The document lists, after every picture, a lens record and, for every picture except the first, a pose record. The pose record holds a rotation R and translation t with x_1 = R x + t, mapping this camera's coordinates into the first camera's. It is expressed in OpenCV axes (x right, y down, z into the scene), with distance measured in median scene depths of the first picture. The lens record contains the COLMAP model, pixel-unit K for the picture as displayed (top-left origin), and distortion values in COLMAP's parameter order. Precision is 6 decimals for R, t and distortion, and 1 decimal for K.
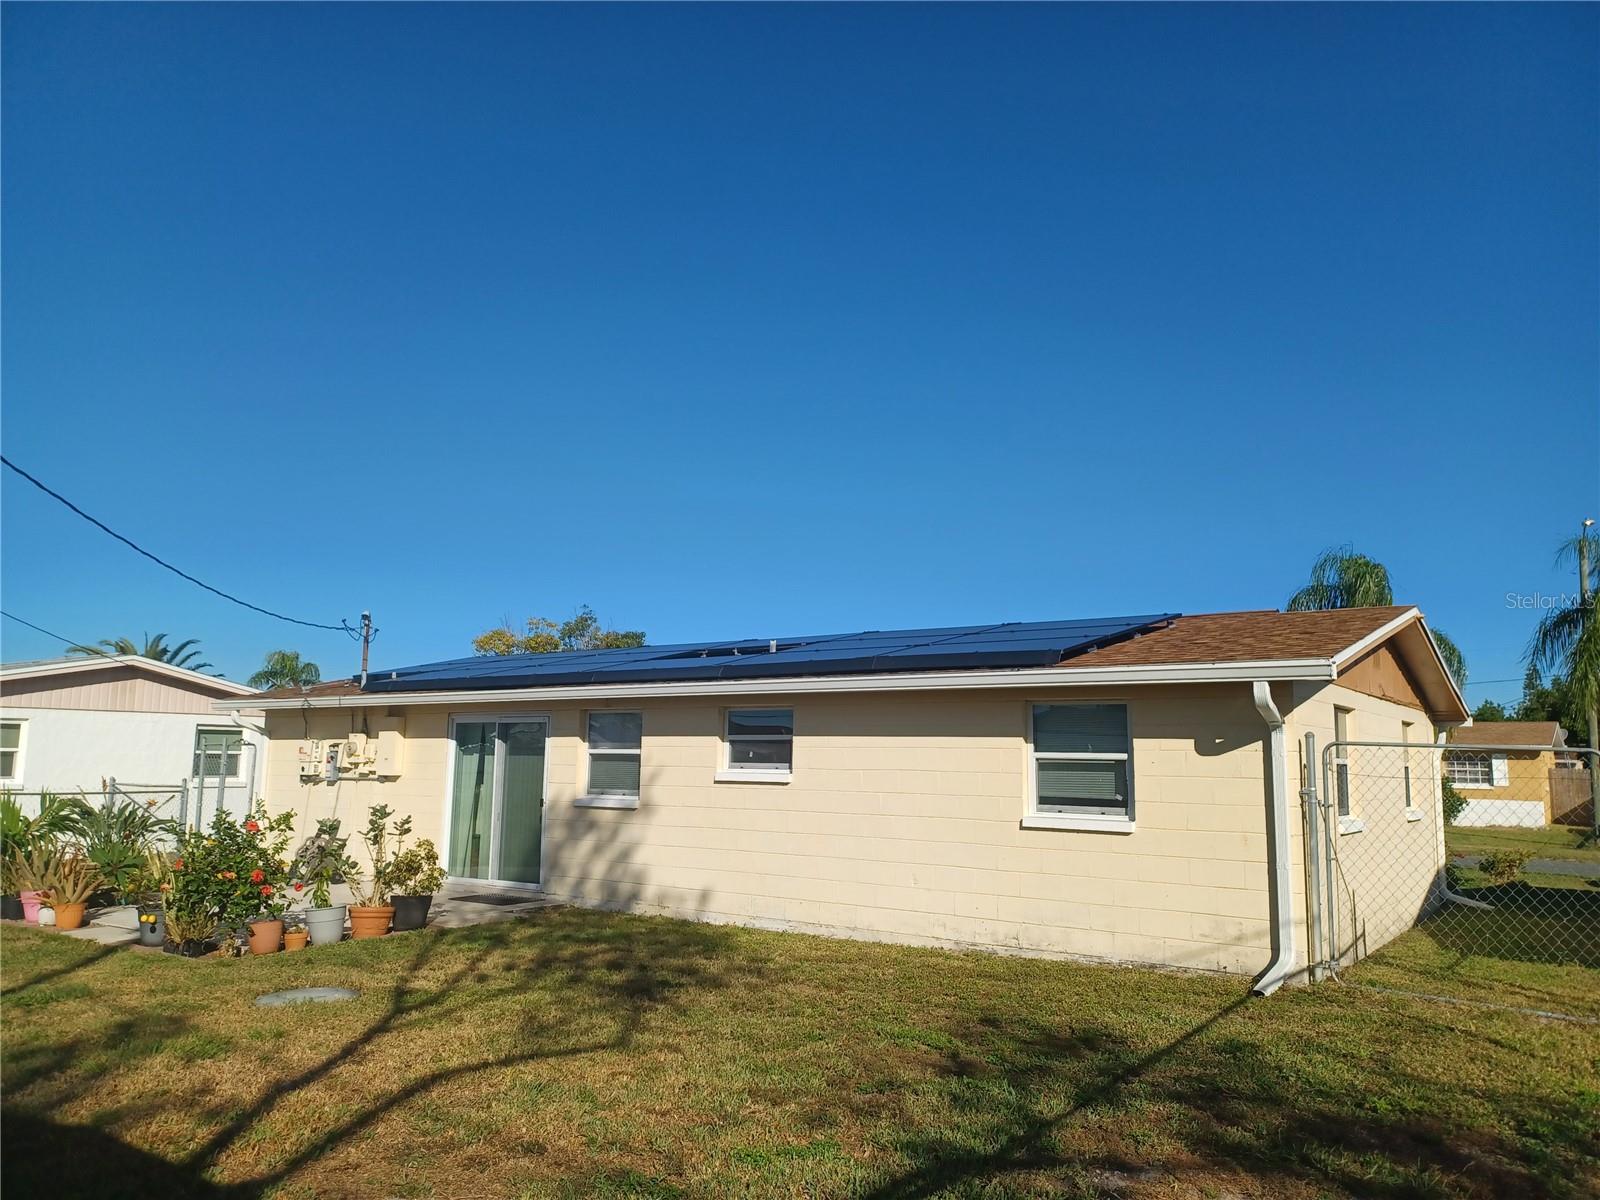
lens RADIAL K [[1167.4, 0, 800.0], [0, 1167.4, 600.0], [0, 0, 1]] dist [0.057411, 0.002509]
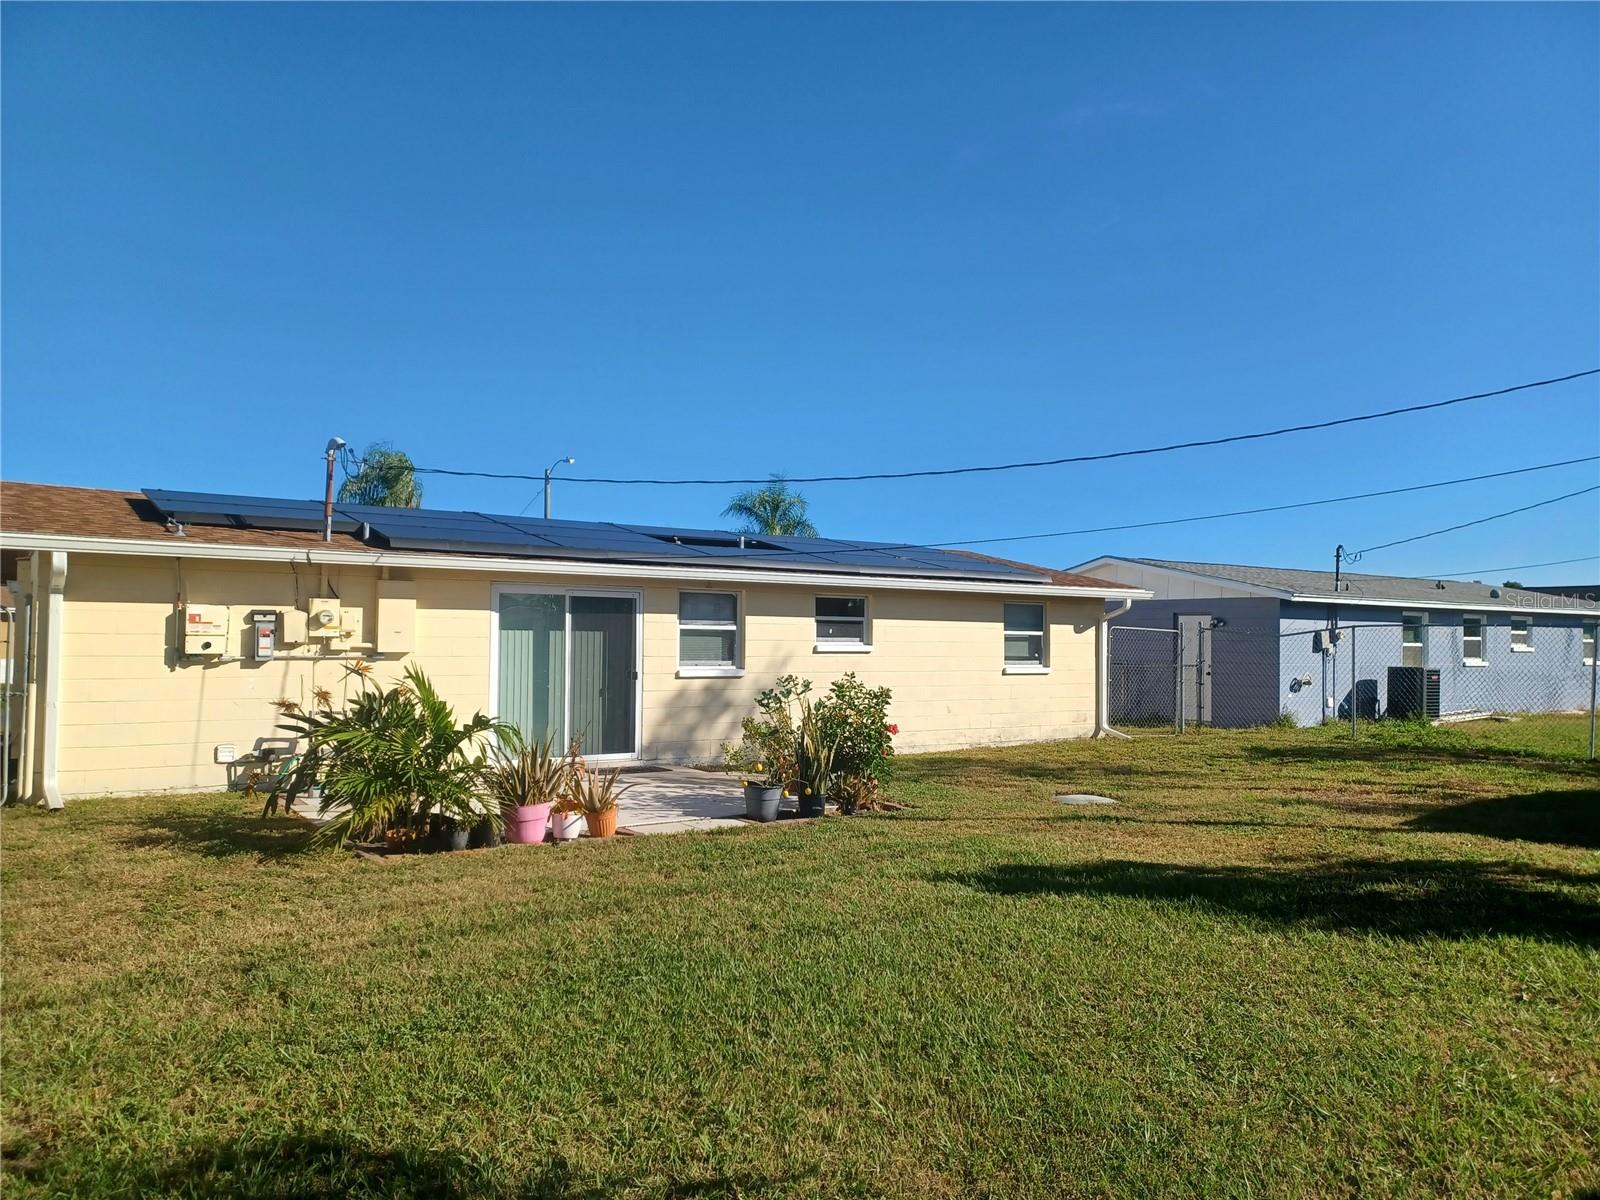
lens RADIAL K [[1149.8, 0, 800.0], [0, 1149.8, 600.0], [0, 0, 1]] dist [0.114182, -0.158712]
pose [[0.342321, 0.018922, 0.939392, -1.079775], [-0.139848, 0.989687, 0.031027, 0.052670], [-0.929117, -0.141993, 0.341437, 0.504998]]
